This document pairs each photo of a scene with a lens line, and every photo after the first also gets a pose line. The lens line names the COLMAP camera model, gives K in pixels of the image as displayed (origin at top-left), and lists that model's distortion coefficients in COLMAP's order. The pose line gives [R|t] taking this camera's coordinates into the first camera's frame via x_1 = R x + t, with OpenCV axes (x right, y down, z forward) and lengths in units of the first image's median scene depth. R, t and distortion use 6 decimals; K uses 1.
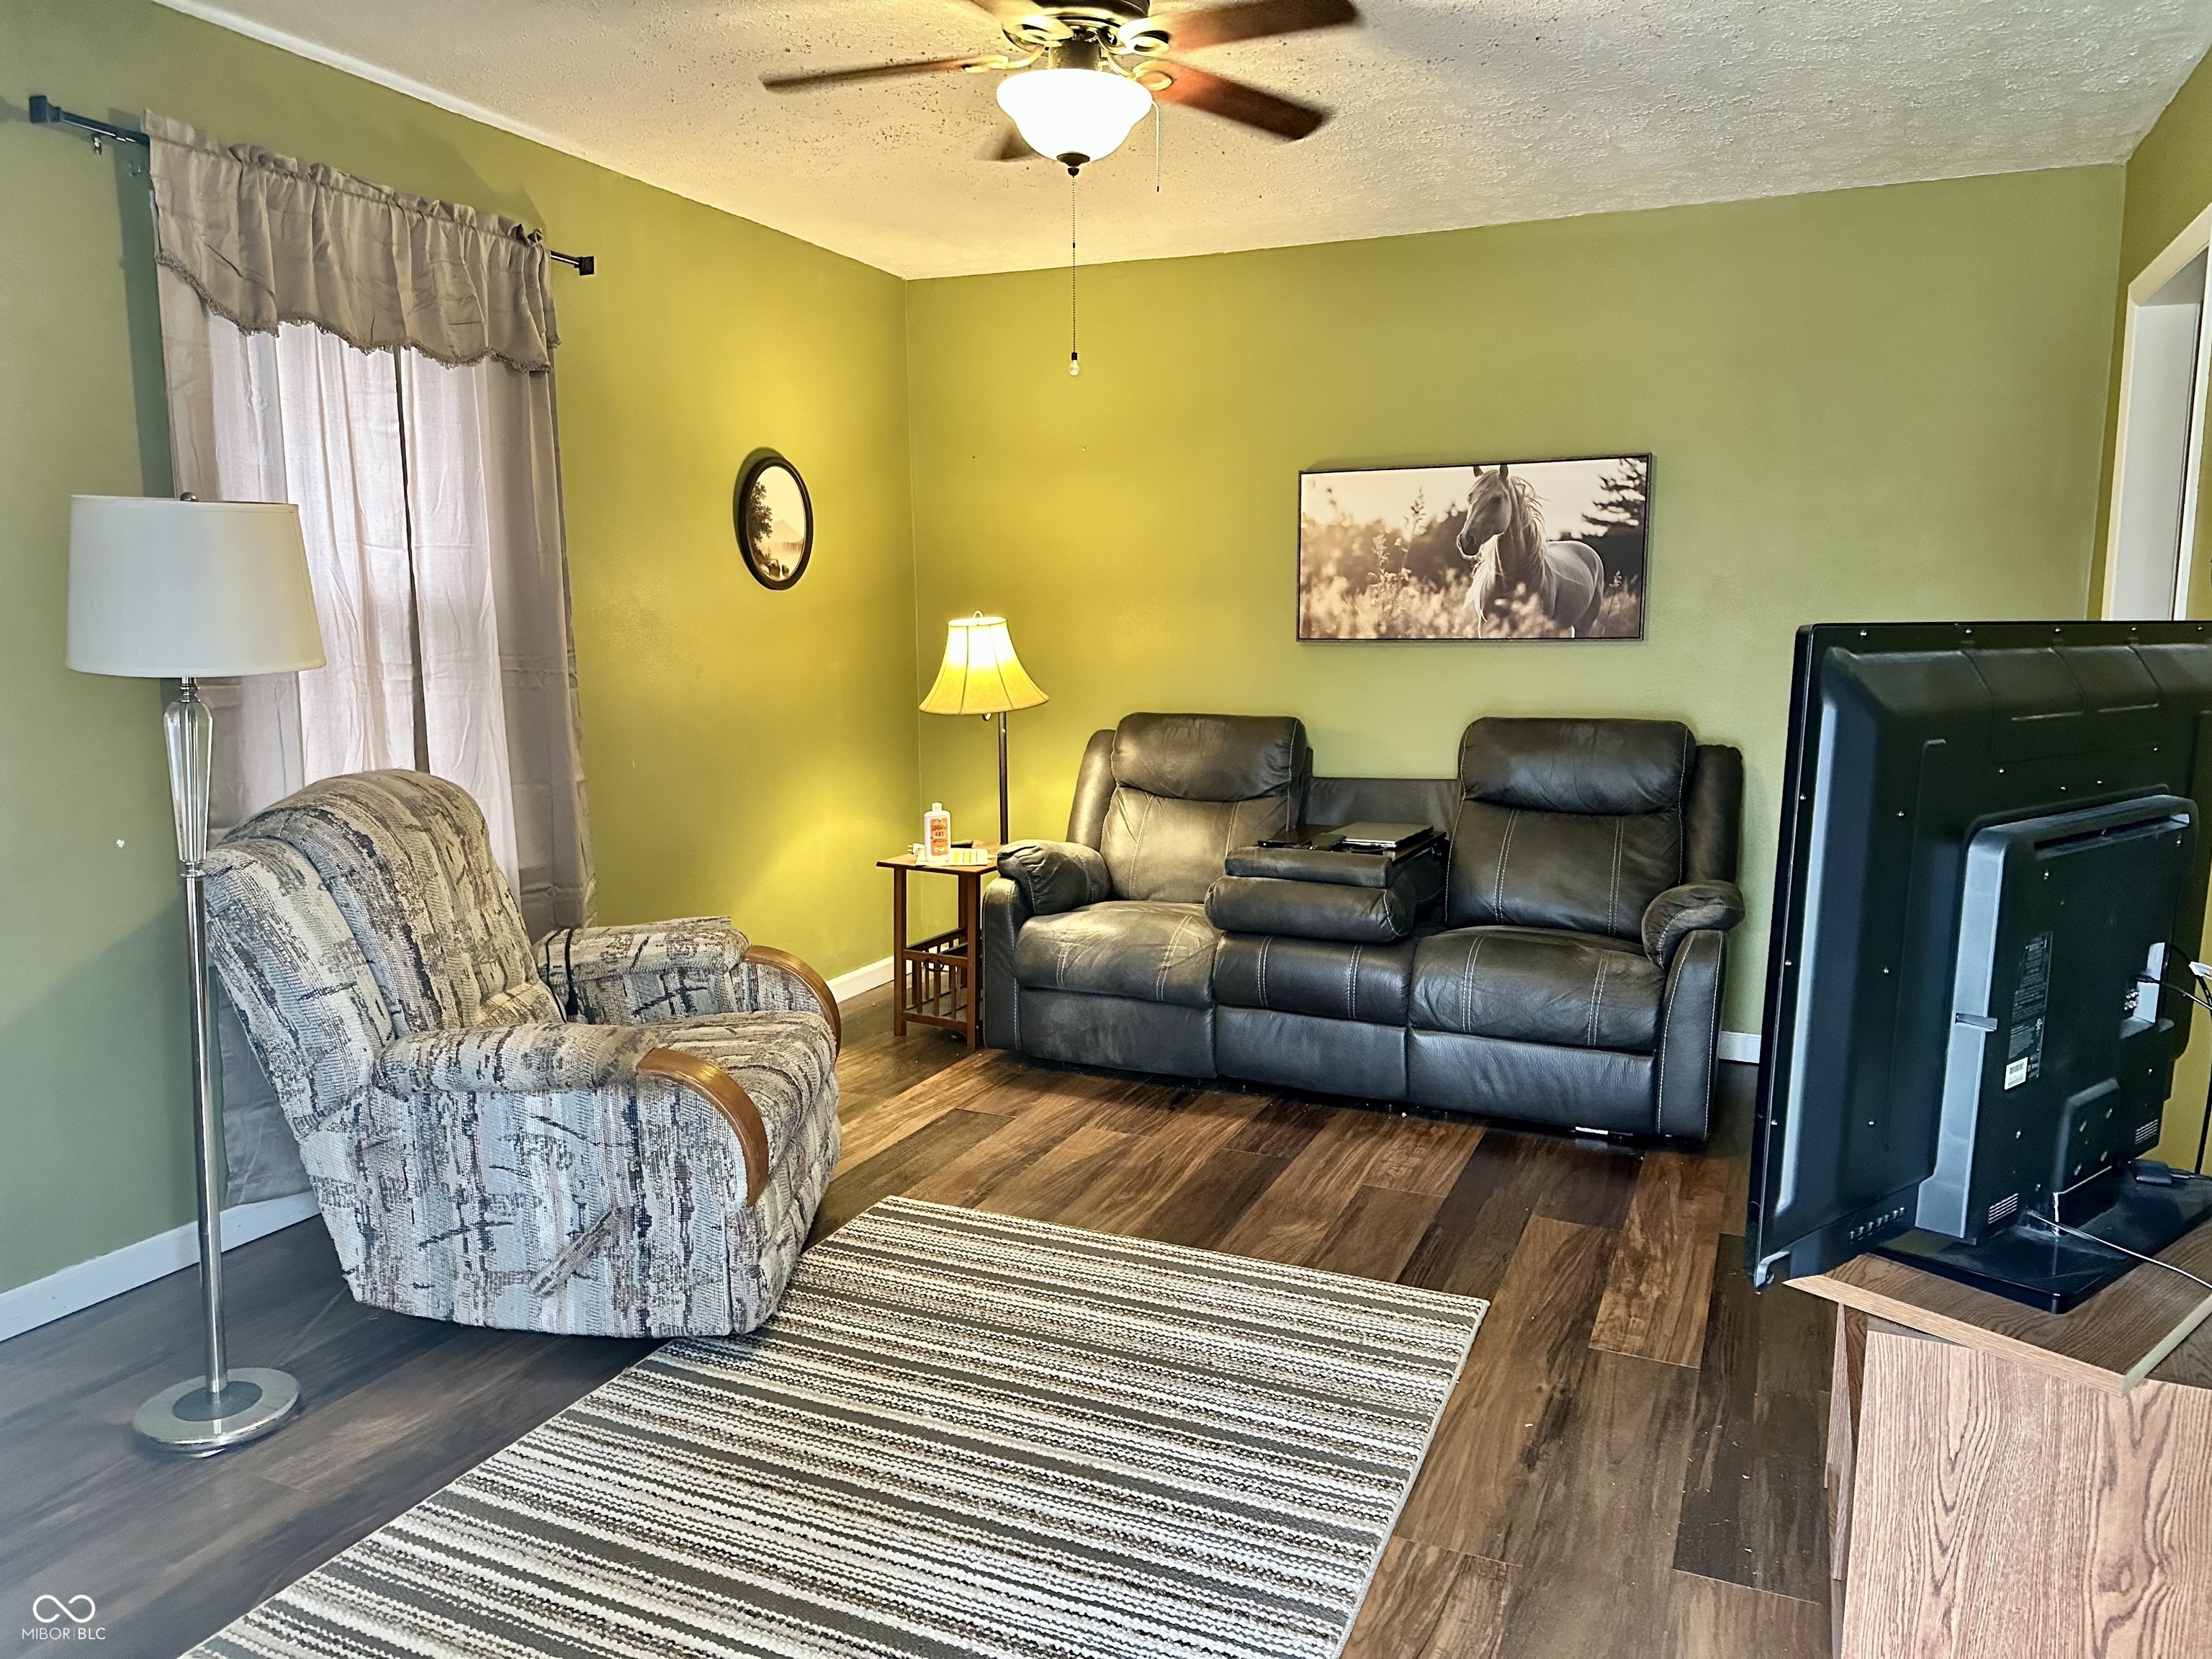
lens RADIAL K [[1541.4, 0, 1103.3], [0, 1541.4, 867.6], [0, 0, 1]] dist [0.048486, -0.040247]
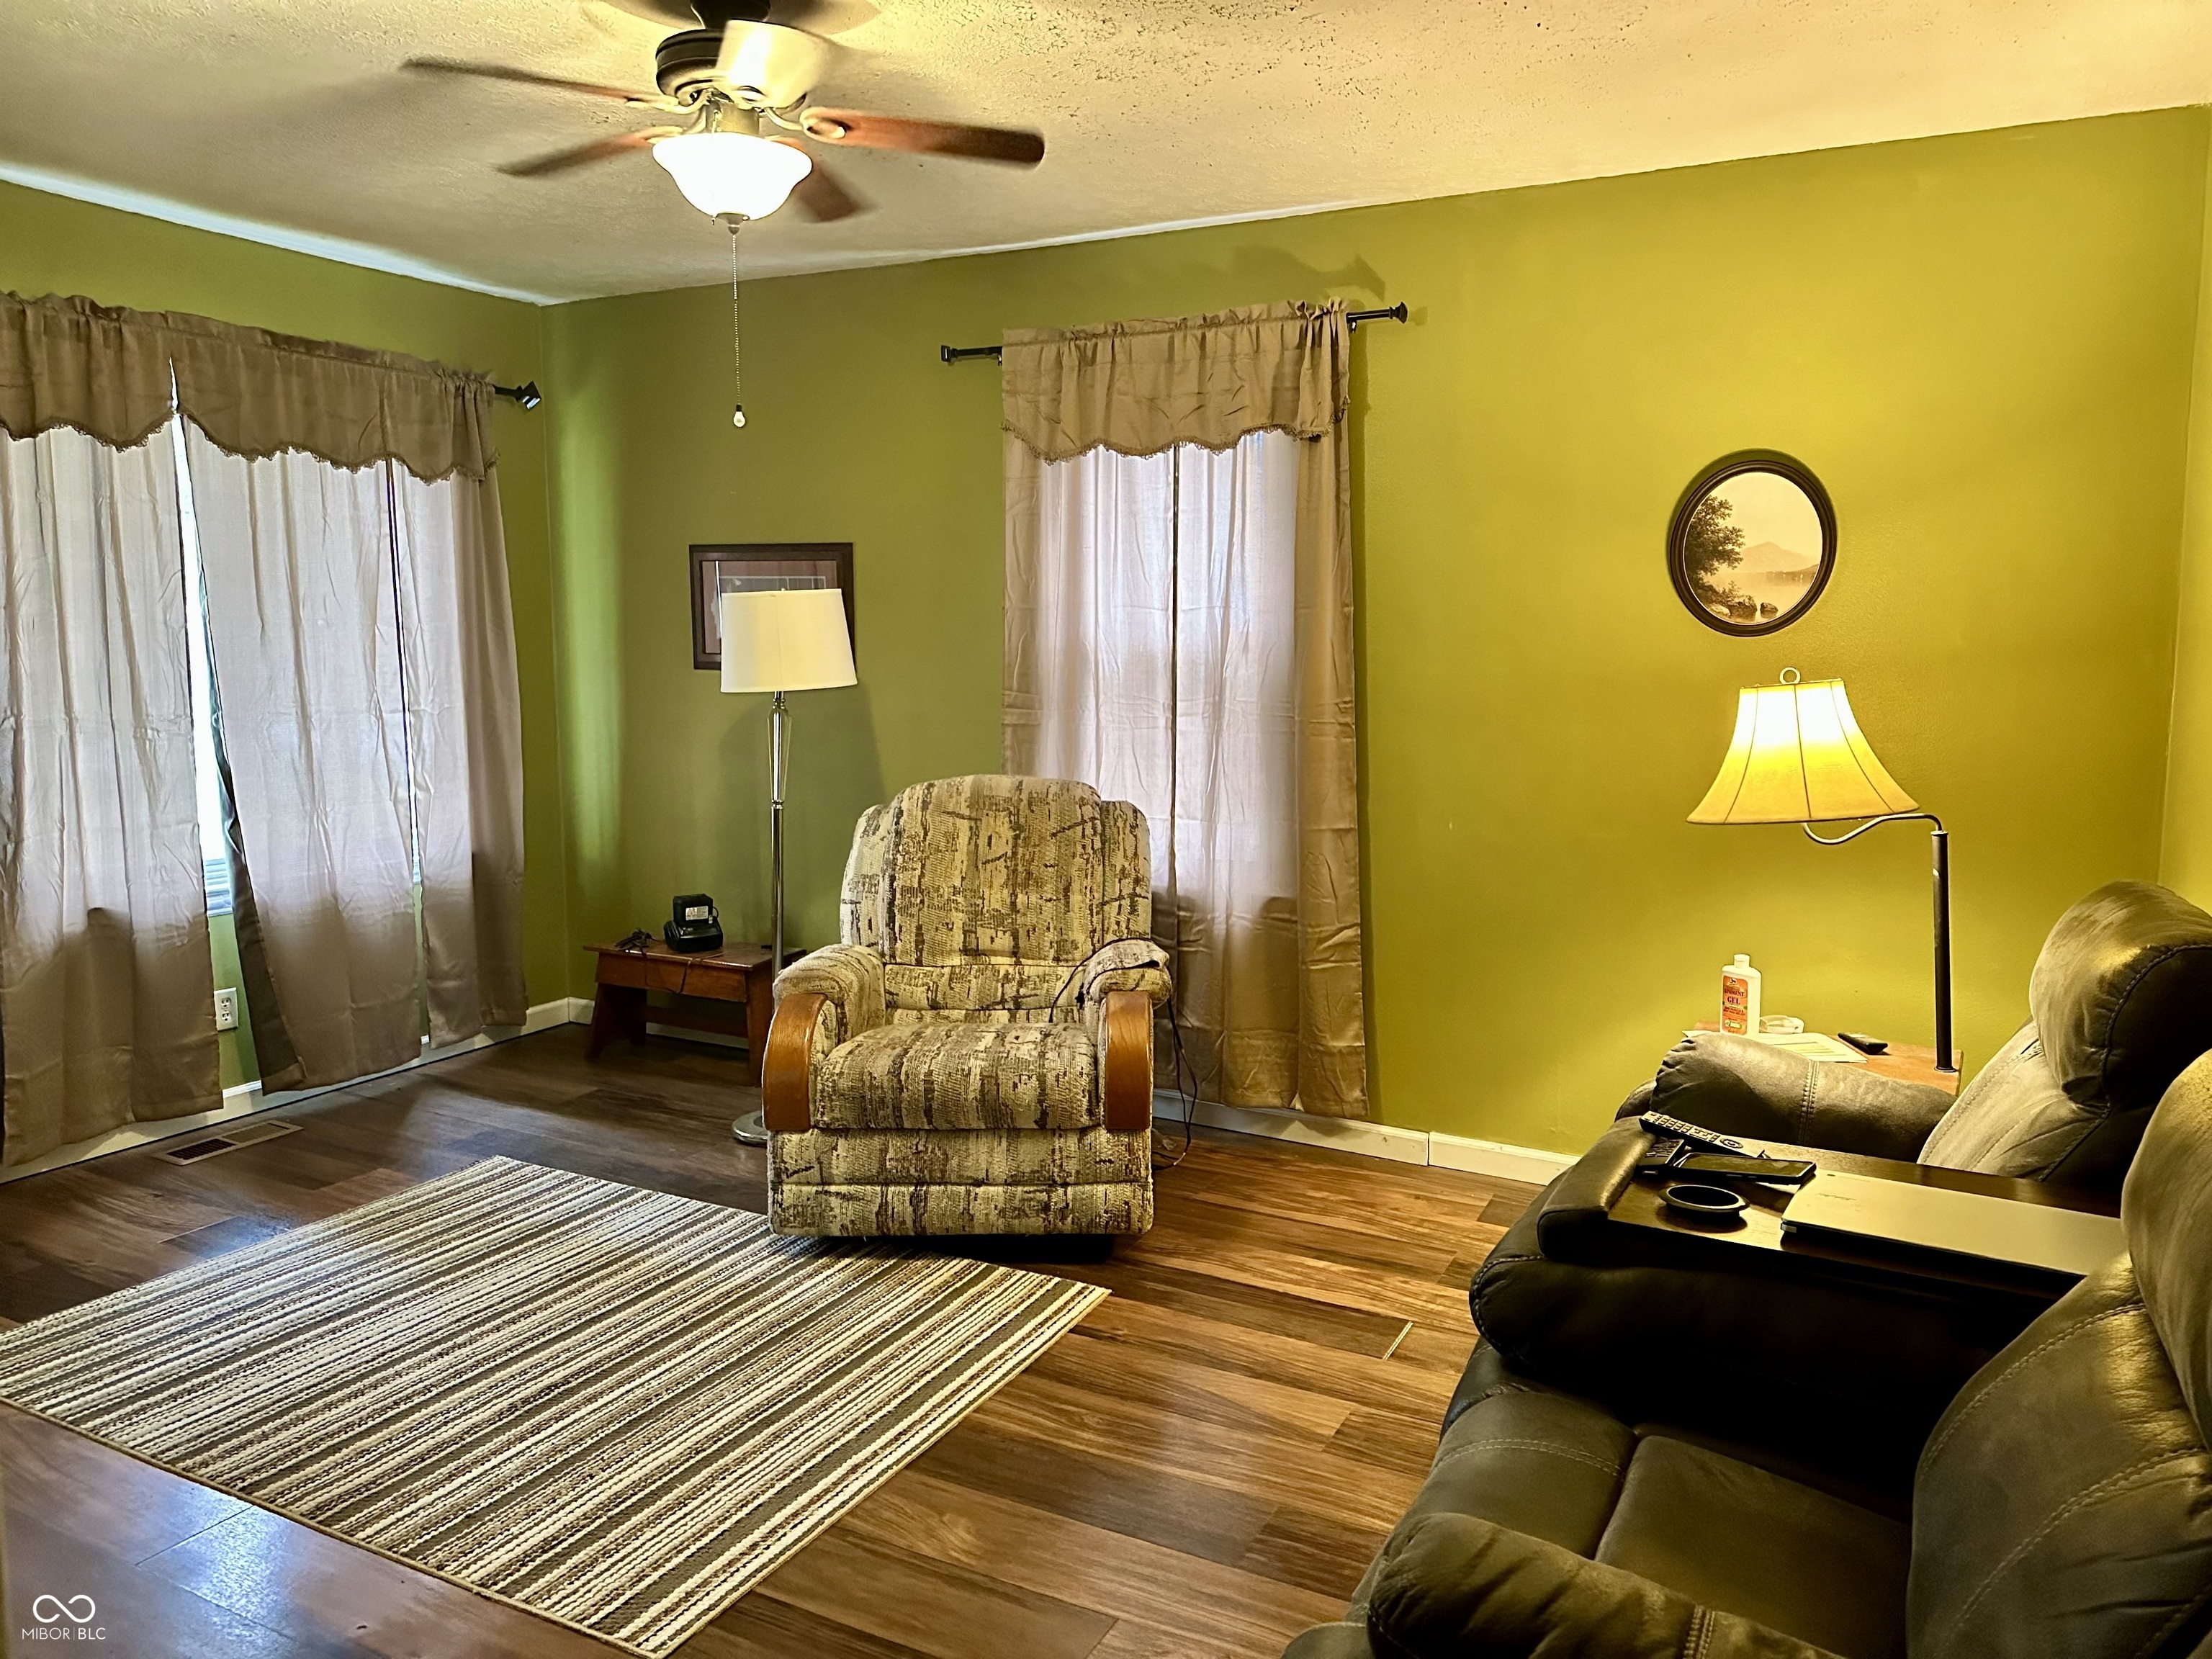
lens RADIAL K [[1560.4, 0, 1106.0], [0, 1560.4, 829.5], [0, 0, 1]] dist [0.000783, 0.000285]
pose [[-0.063477, 0.110125, -0.991889, 0.647982], [-0.178443, 0.976624, 0.119849, -0.142956], [0.981901, 0.184603, -0.042342, 0.860359]]
